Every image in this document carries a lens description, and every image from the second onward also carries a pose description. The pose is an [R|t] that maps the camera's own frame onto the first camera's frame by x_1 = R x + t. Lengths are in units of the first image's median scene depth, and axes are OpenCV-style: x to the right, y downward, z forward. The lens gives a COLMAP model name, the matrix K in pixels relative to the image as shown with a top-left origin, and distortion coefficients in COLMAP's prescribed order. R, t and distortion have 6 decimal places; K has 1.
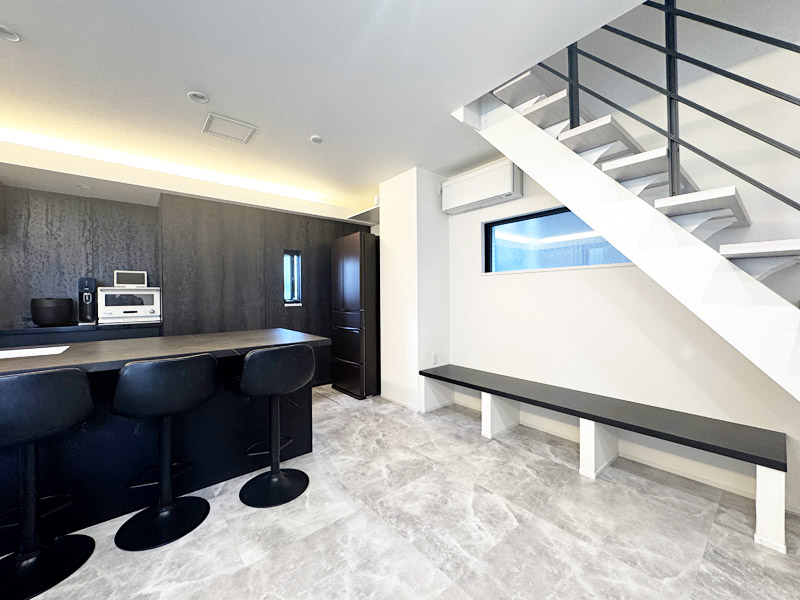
lens RADIAL K [[320.7, 0, 400.8], [0, 320.7, 297.8], [0, 0, 1]] dist [-0.002404, 0.000004]
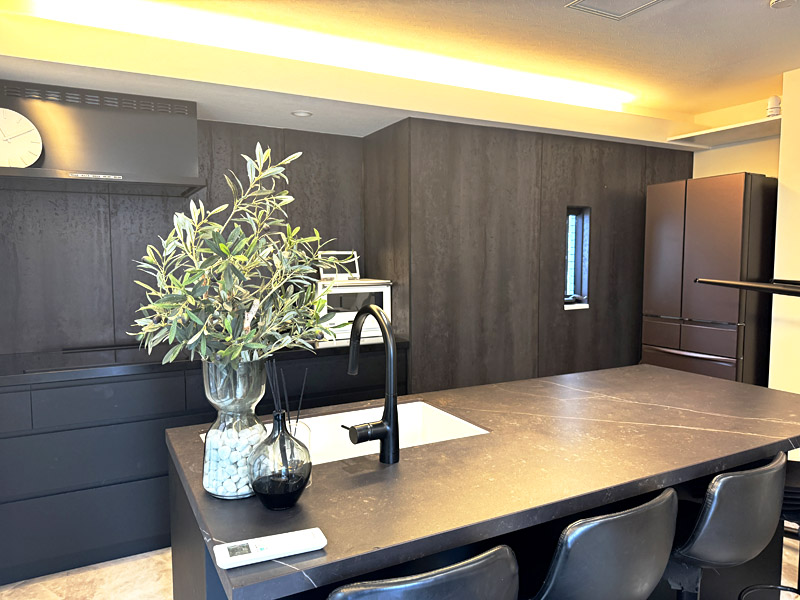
lens RADIAL K [[576.5, 0, 395.5], [0, 576.5, 298.7], [0, 0, 1]] dist [0.018492, -0.015971]
pose [[0.976619, 0.020340, -0.214012, -0.513235], [-0.004251, 0.997146, 0.075371, -0.078213], [0.214935, -0.072699, 0.973919, -0.037731]]
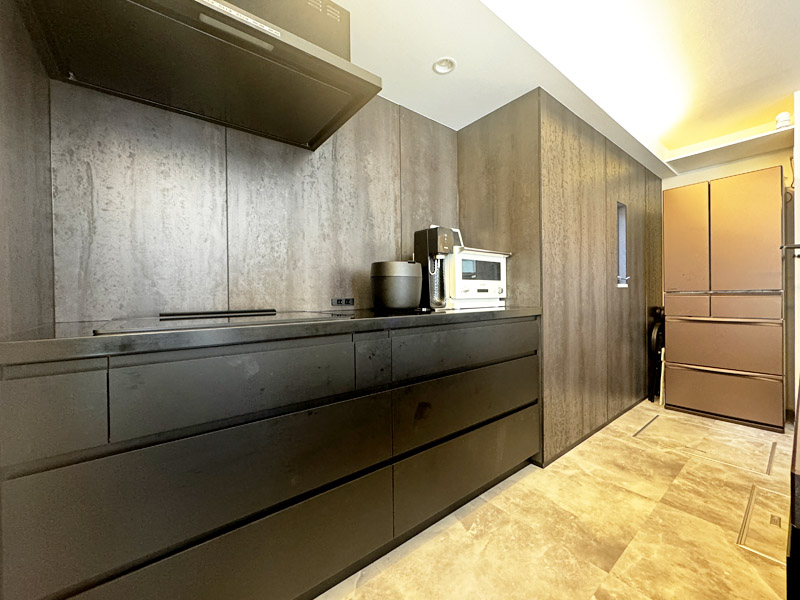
lens RADIAL K [[320.7, 0, 396.2], [0, 320.7, 296.5], [0, 0, 1]] dist [-0.002404, 0.000004]
pose [[0.999432, -0.004352, -0.033420, -0.942445], [0.004402, 0.999989, 0.001411, 0.051743], [0.033414, -0.001557, 0.999440, 0.382256]]
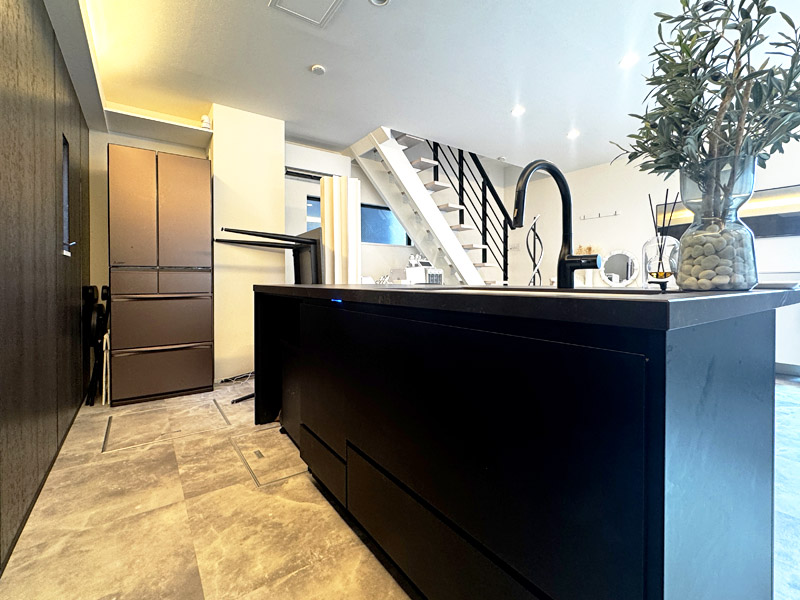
lens RADIAL K [[368.2, 0, 401.2], [0, 368.2, 282.8], [0, 0, 1]] dist [-0.007194, 0.000820]
pose [[0.062749, 0.002496, 0.998026, -1.091507], [0.003845, 0.999989, -0.002743, 0.115044], [-0.998022, 0.004009, 0.062738, 0.731733]]
